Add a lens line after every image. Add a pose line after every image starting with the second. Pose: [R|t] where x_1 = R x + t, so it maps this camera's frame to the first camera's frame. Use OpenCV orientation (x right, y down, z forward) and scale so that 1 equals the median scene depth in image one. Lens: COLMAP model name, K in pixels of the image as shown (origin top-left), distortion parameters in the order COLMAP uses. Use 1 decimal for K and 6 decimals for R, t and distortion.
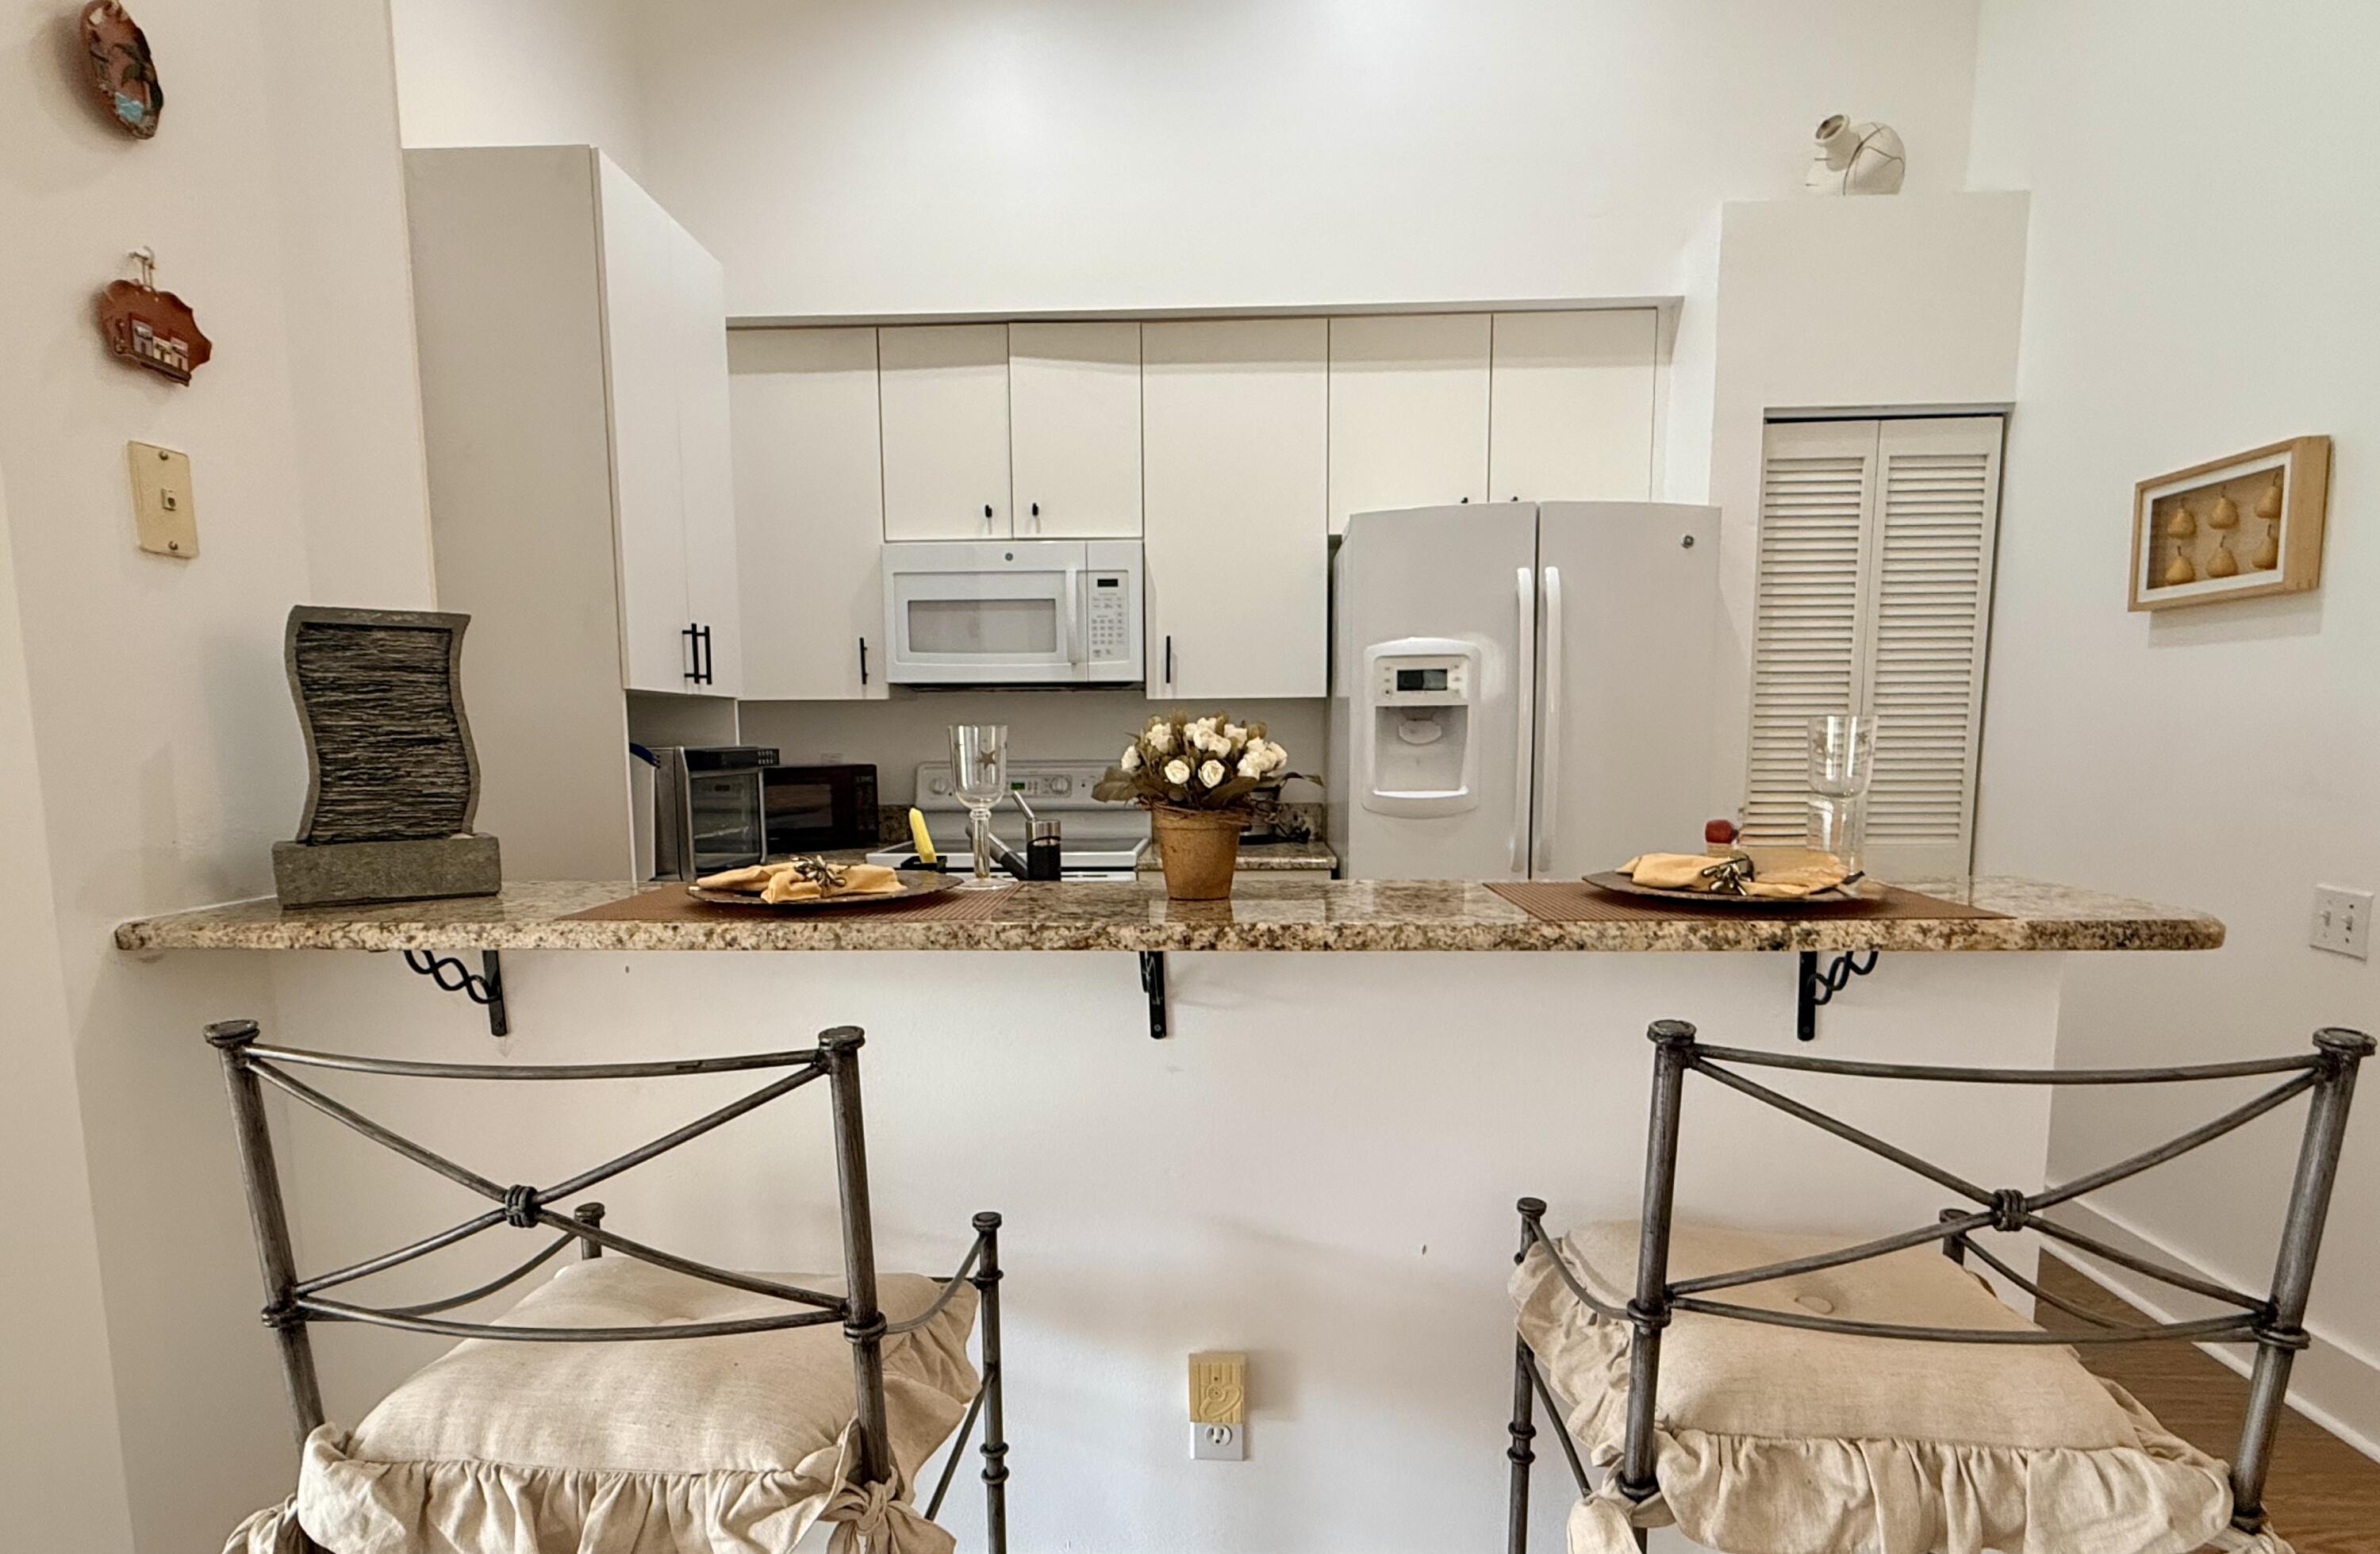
lens RADIAL K [[1236.3, 0, 1189.6], [0, 1236.3, 896.9], [0, 0, 1]] dist [0.003649, 0.000340]
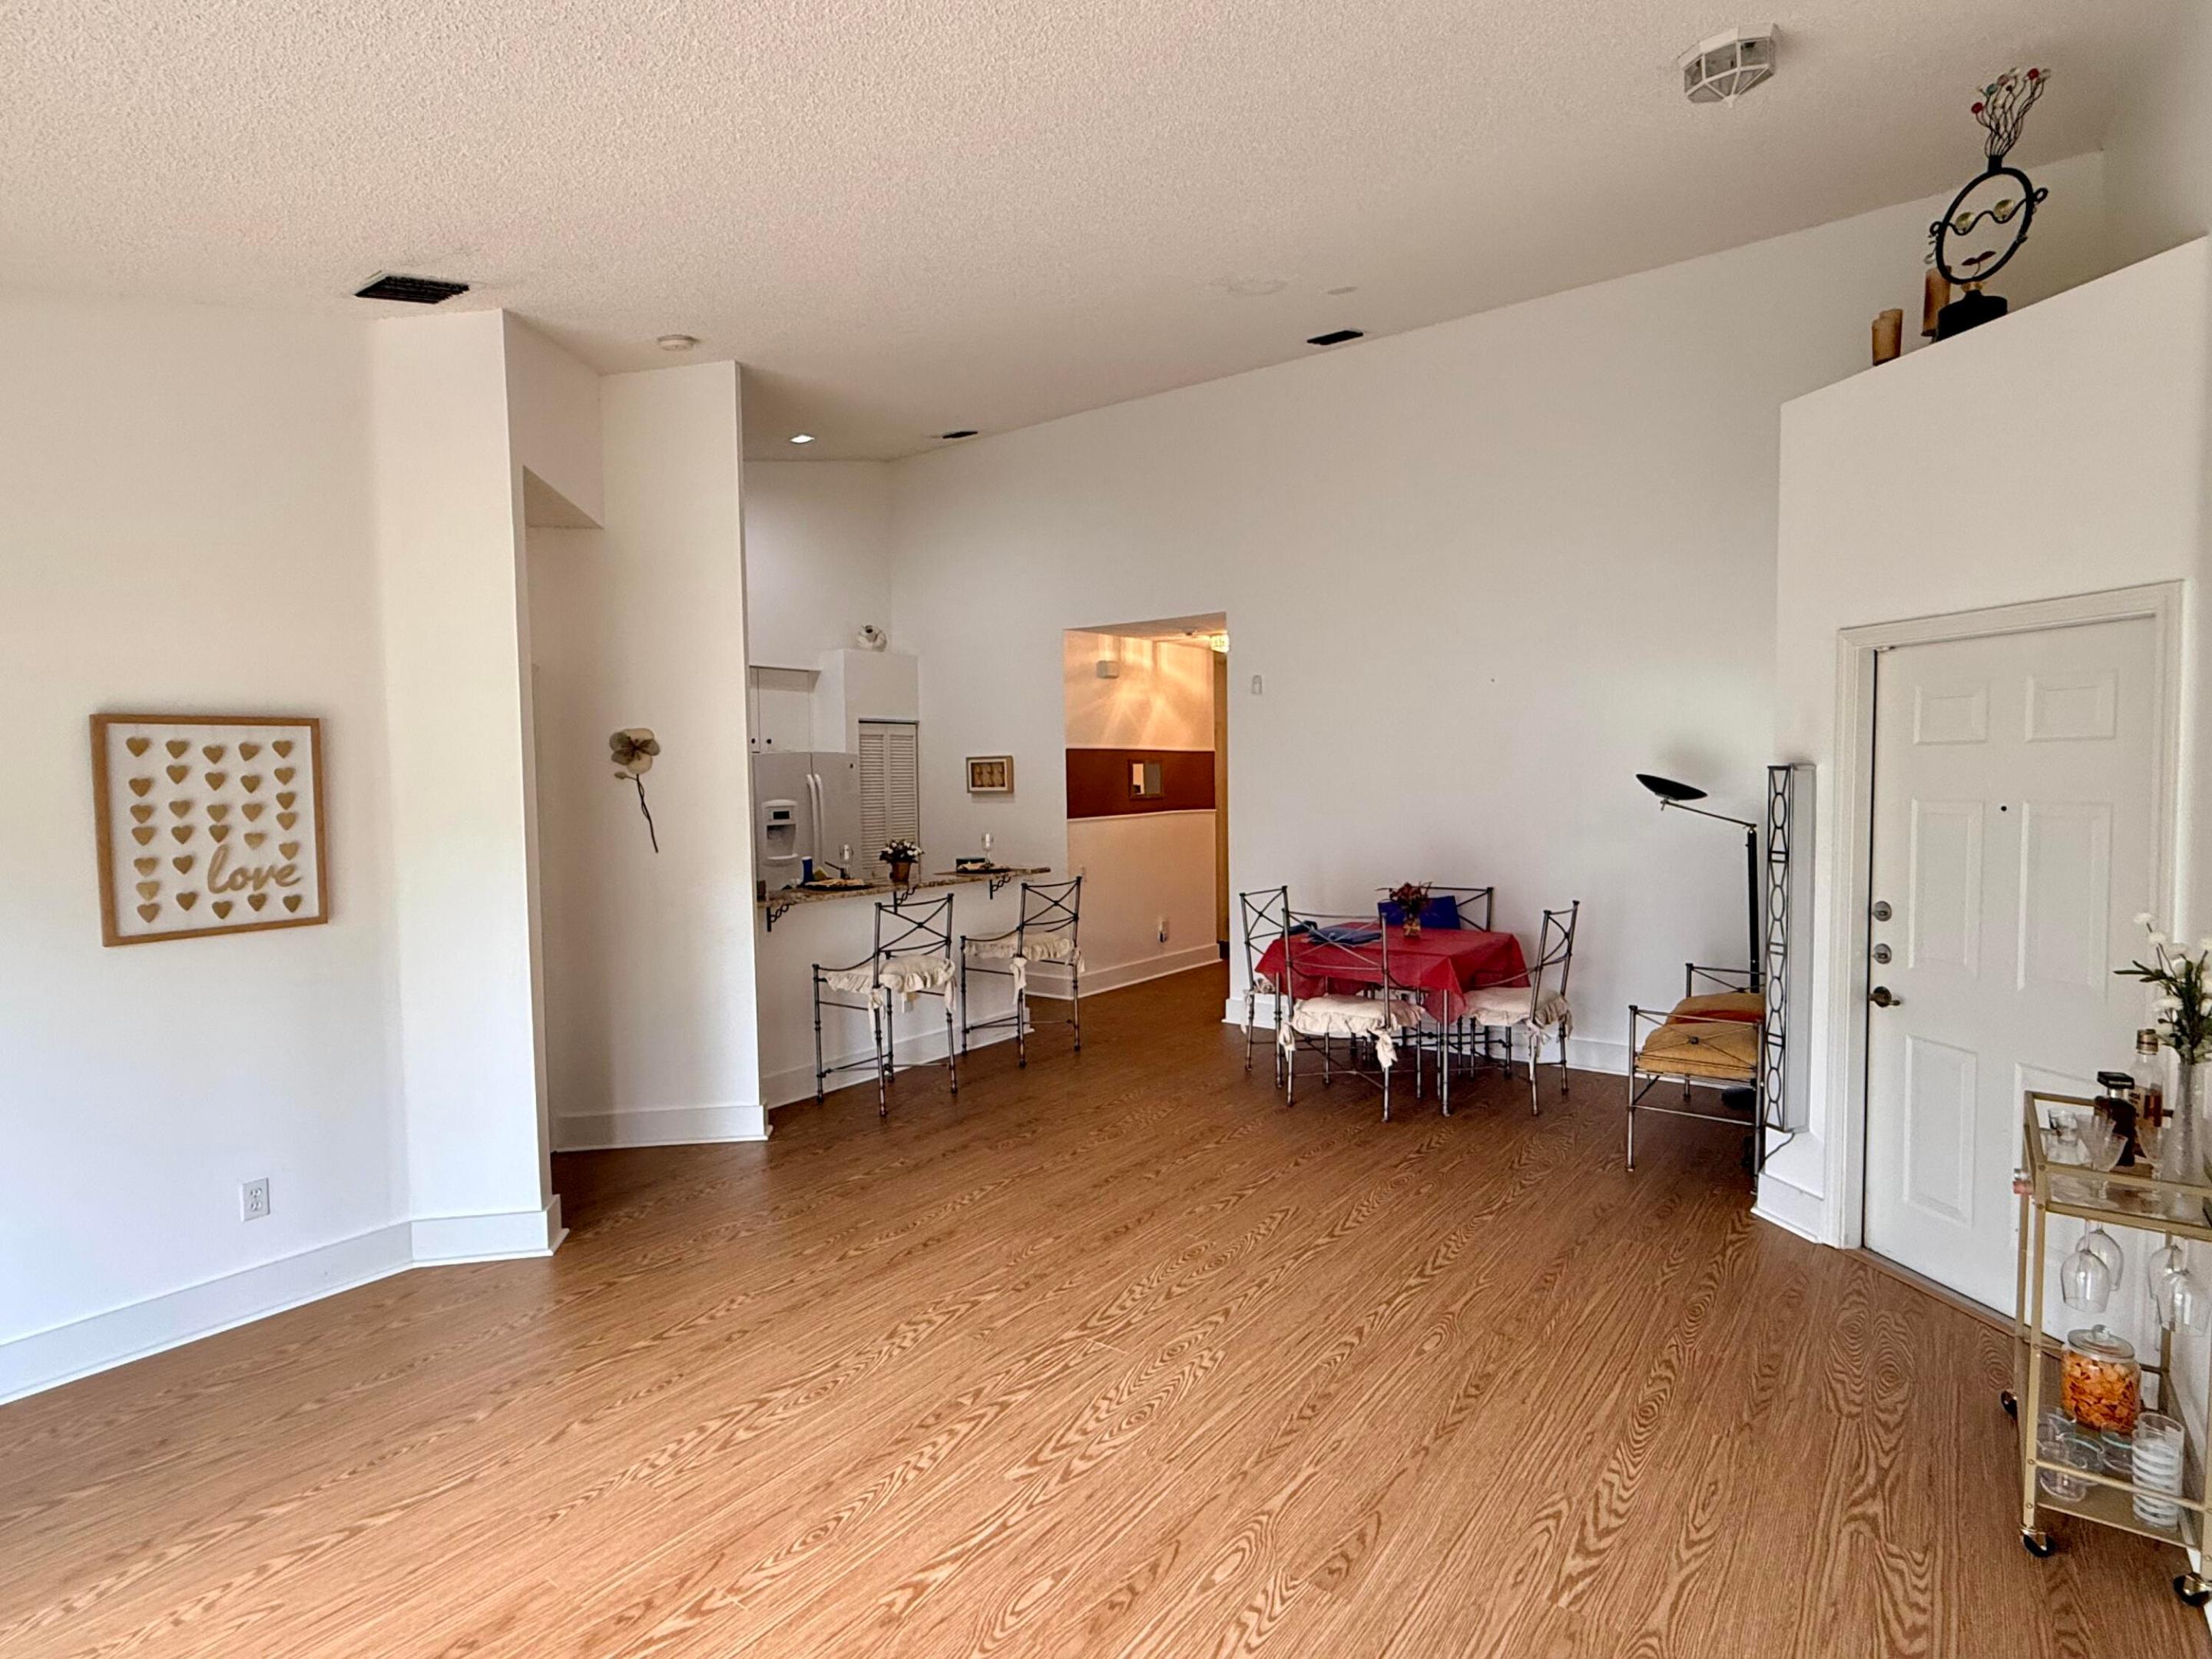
lens RADIAL K [[1159.9, 0, 1103.7], [0, 1159.9, 841.1], [0, 0, 1]] dist [0.000341, -0.000283]
pose [[0.554067, -0.050916, 0.830914, -1.540151], [0.119350, 0.992675, -0.018757, 0.012407], [-0.823872, 0.109562, 0.556085, -0.986913]]
